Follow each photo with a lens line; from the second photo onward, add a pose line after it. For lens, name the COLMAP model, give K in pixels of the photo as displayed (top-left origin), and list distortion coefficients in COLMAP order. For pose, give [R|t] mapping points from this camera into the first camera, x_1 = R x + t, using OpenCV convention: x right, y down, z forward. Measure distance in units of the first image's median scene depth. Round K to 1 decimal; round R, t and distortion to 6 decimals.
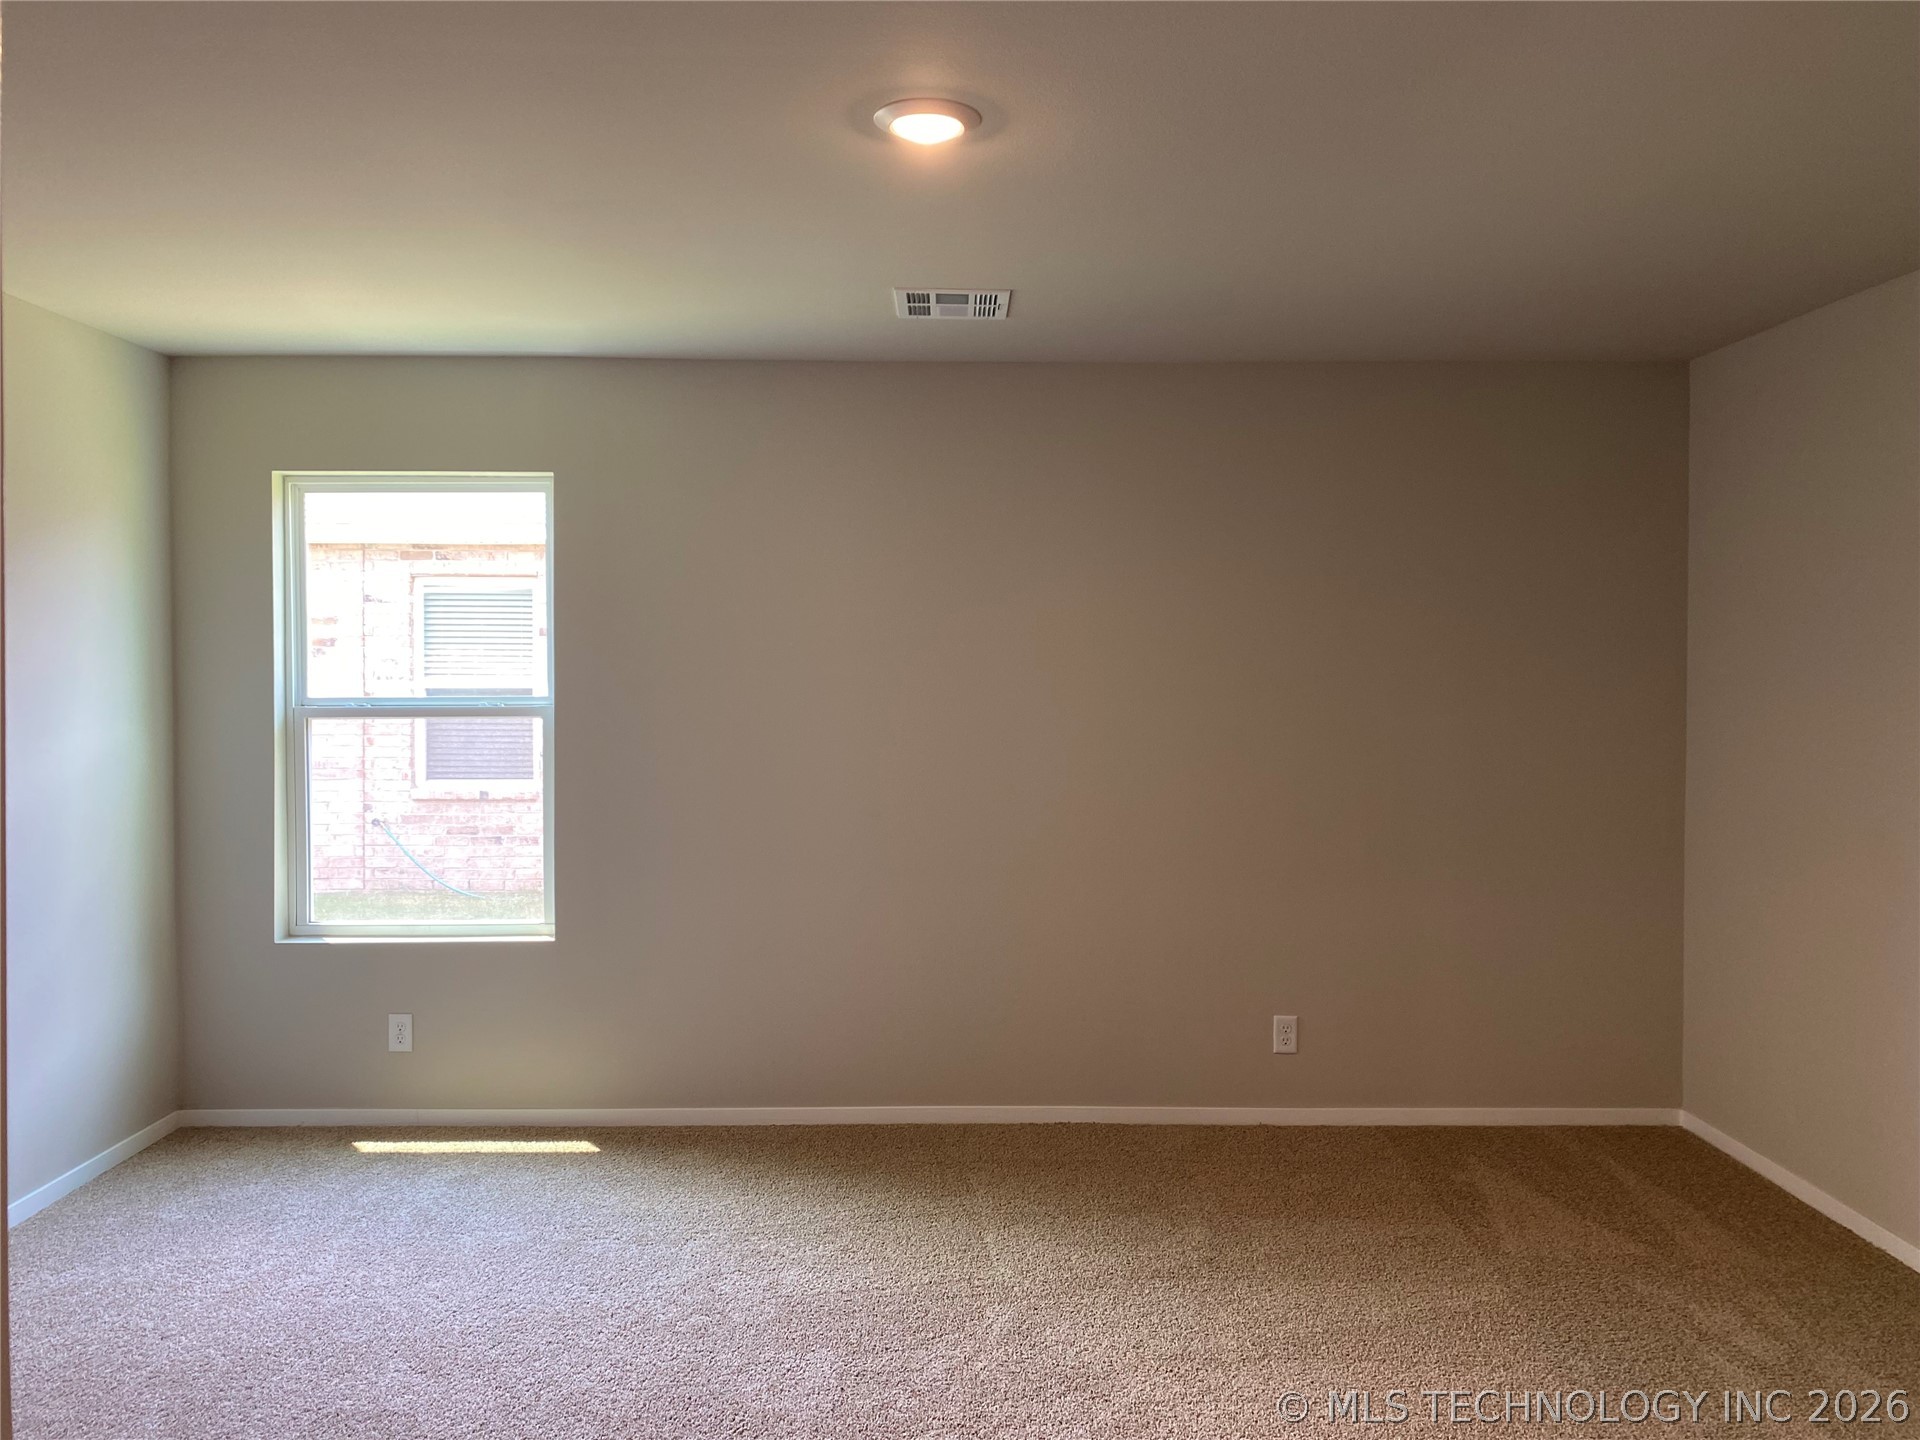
lens RADIAL K [[1446.4, 0, 960.0], [0, 1446.4, 720.0], [0, 0, 1]] dist [0.085424, -0.106729]
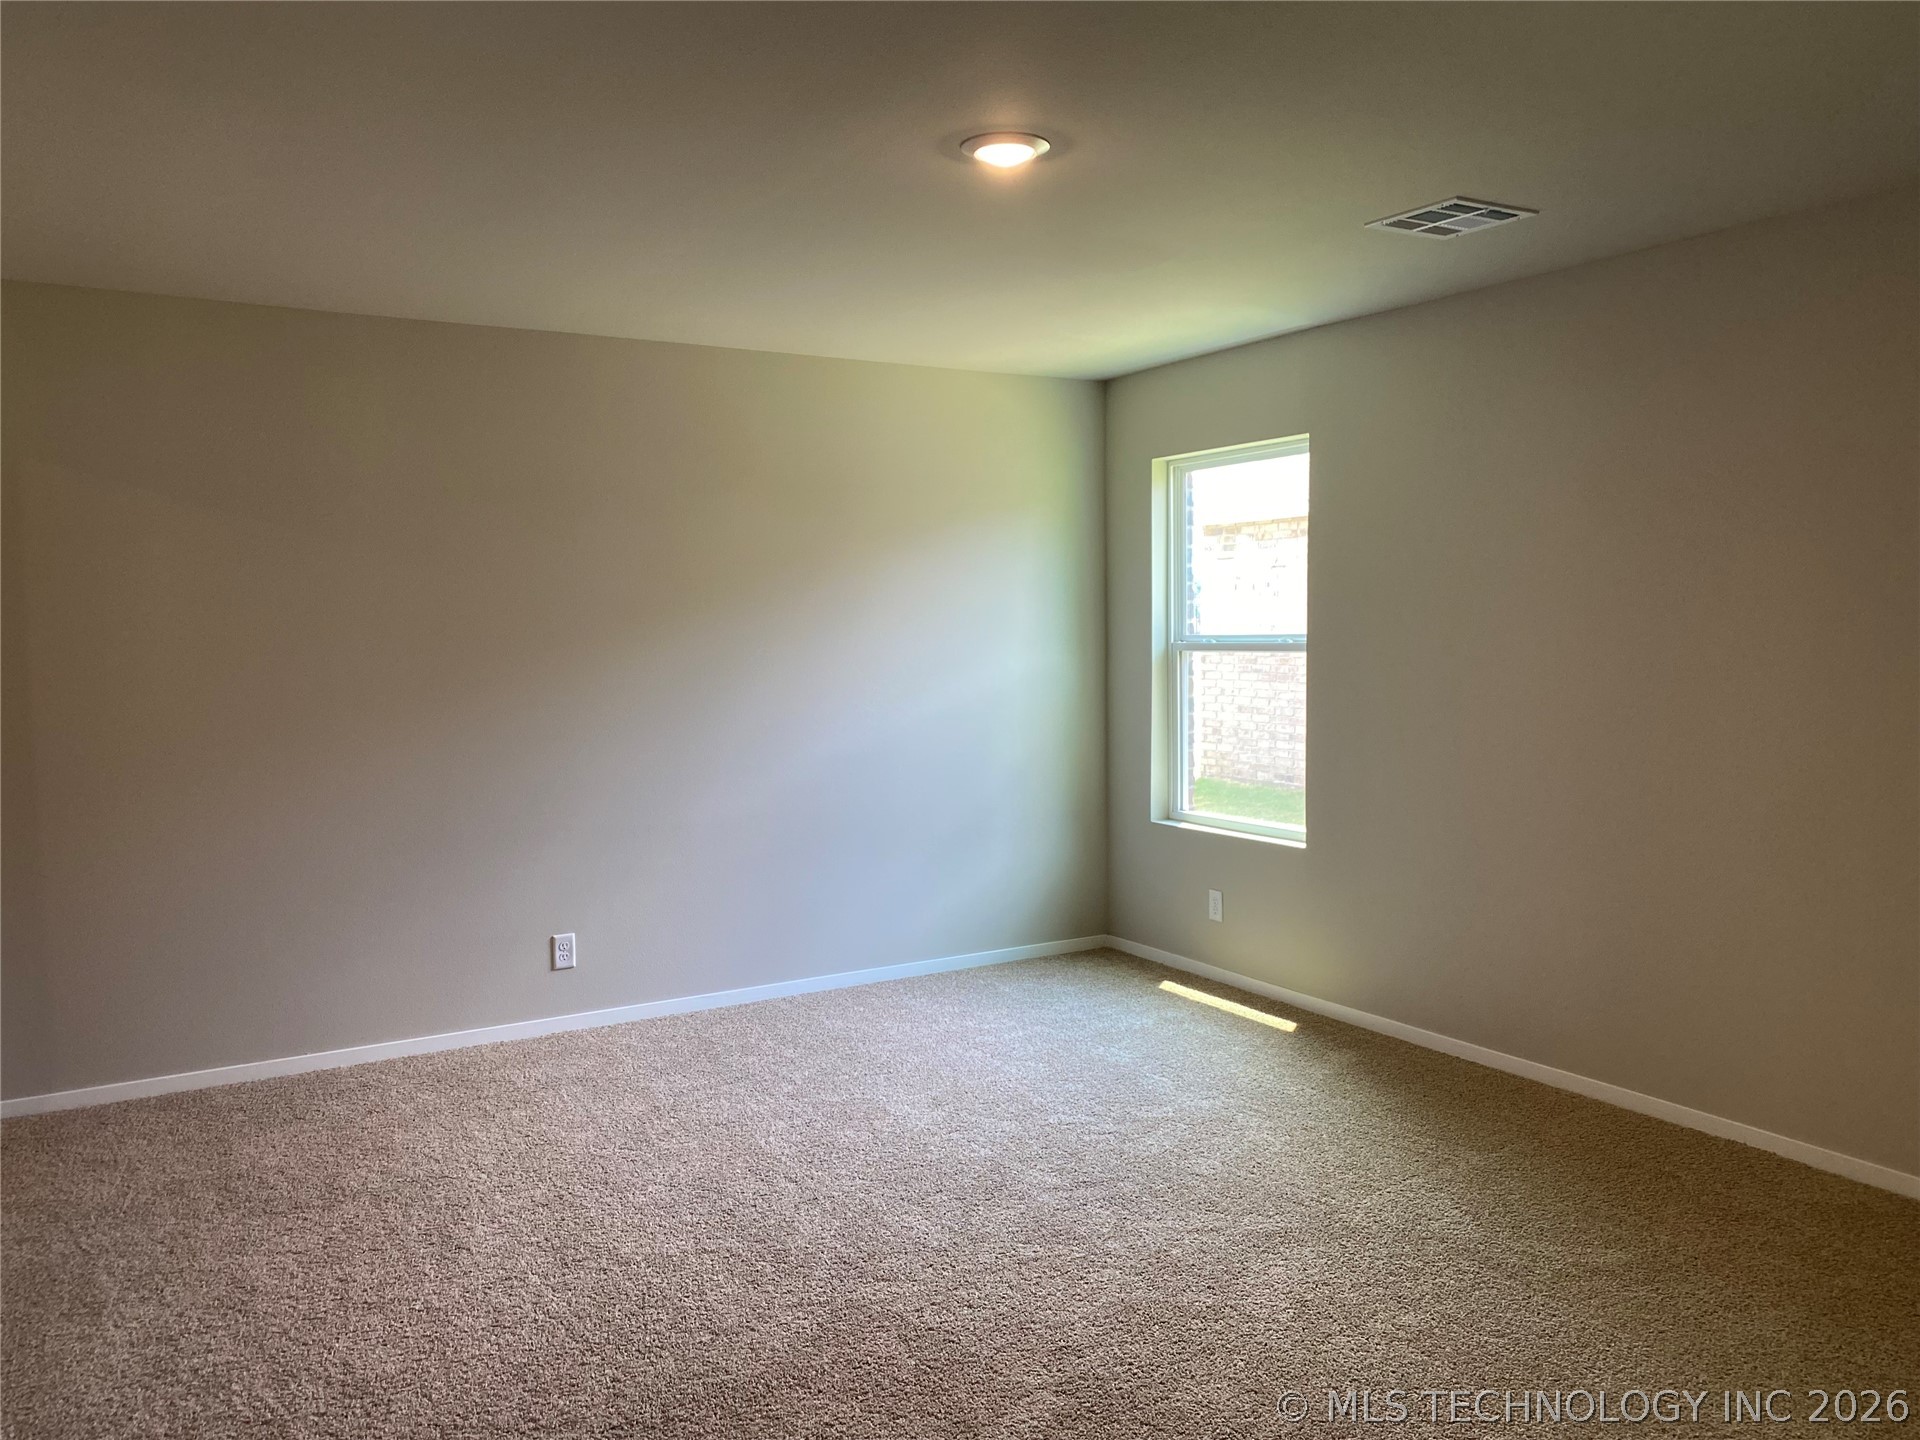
lens RADIAL K [[1447.7, 0, 960.0], [0, 1447.7, 720.0], [0, 0, 1]] dist [0.200604, -0.469296]
pose [[0.520253, 0.050933, -0.852492, 0.555444], [-0.015343, 0.998616, 0.050300, -0.001666], [0.853874, -0.013089, 0.520314, 0.178673]]
